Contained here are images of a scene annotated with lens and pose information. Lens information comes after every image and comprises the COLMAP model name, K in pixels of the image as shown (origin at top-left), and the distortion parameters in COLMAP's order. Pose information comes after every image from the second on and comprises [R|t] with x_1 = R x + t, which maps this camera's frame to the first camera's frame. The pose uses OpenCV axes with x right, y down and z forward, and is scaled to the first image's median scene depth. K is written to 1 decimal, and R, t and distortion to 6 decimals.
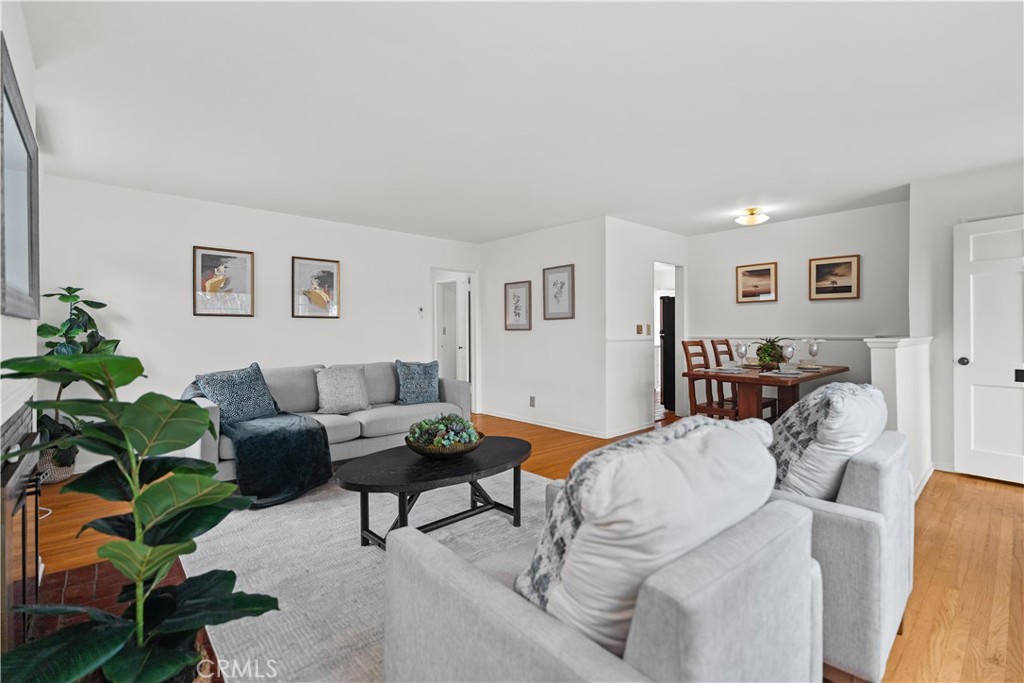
lens RADIAL K [[461.2, 0, 517.2], [0, 461.2, 336.3], [0, 0, 1]] dist [0.003184, 0.000131]
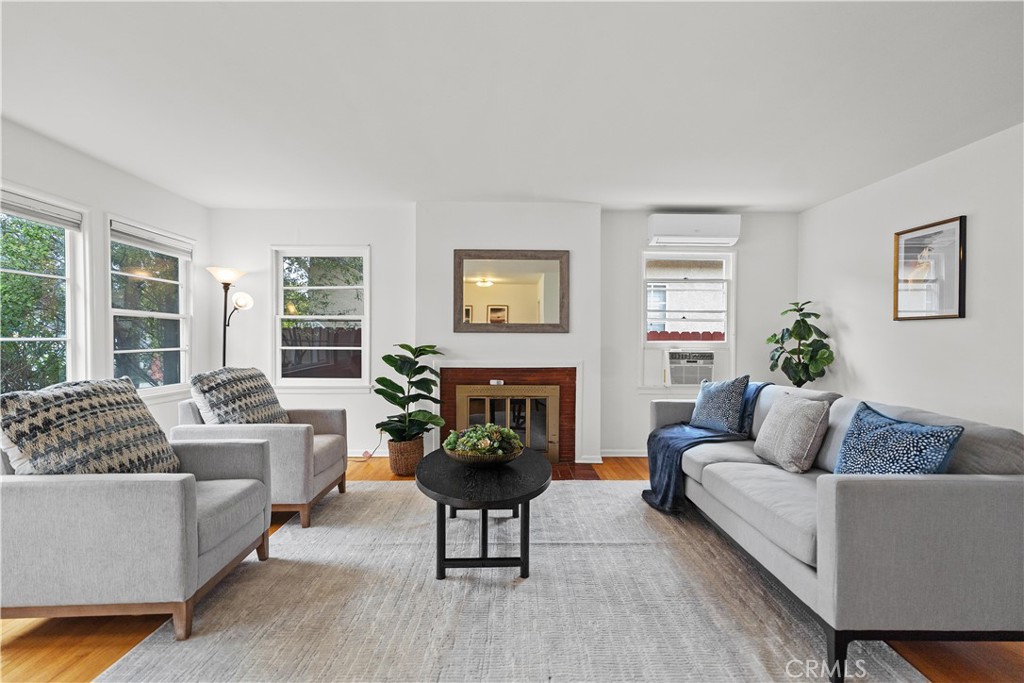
lens RADIAL K [[461.2, 0, 510.3], [0, 461.2, 341.9], [0, 0, 1]] dist [0.003184, 0.000131]
pose [[-0.654674, 0.005584, -0.755891, 0.303529], [-0.012965, 0.999743, 0.018614, -0.012766], [0.755800, 0.021986, -0.654433, 0.915060]]
